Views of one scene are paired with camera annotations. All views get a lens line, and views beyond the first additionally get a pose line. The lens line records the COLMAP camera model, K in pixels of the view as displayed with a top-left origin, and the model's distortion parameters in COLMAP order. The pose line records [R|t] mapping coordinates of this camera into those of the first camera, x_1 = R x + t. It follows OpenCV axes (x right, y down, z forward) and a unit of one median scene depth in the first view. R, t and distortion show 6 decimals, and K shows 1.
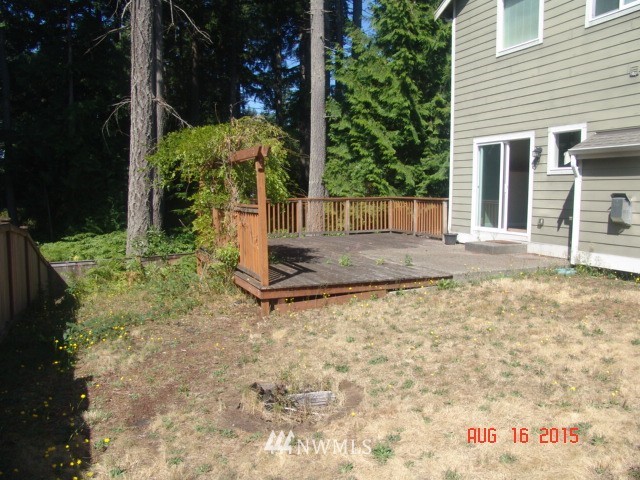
lens RADIAL K [[532.0, 0, 320.0], [0, 532.0, 240.0], [0, 0, 1]] dist [-0.186663, 0.167250]
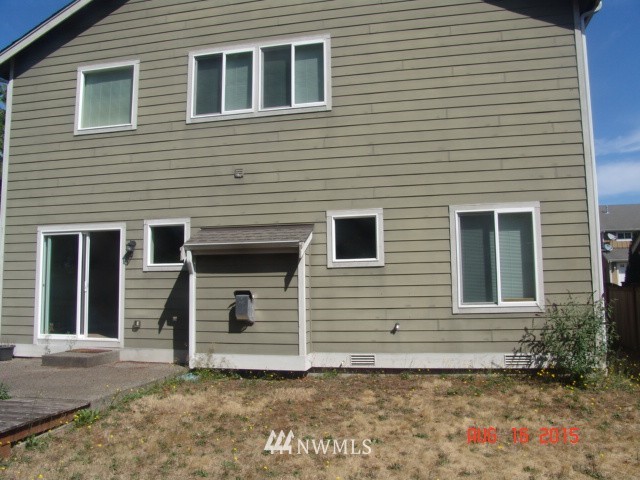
lens RADIAL K [[532.0, 0, 320.0], [0, 532.0, 240.0], [0, 0, 1]] dist [-0.186663, 0.167250]
pose [[0.559664, 0.069878, 0.825769, -0.142011], [0.089523, 0.985510, -0.144071, -0.021295], [-0.823870, 0.154557, 0.545298, 0.236050]]
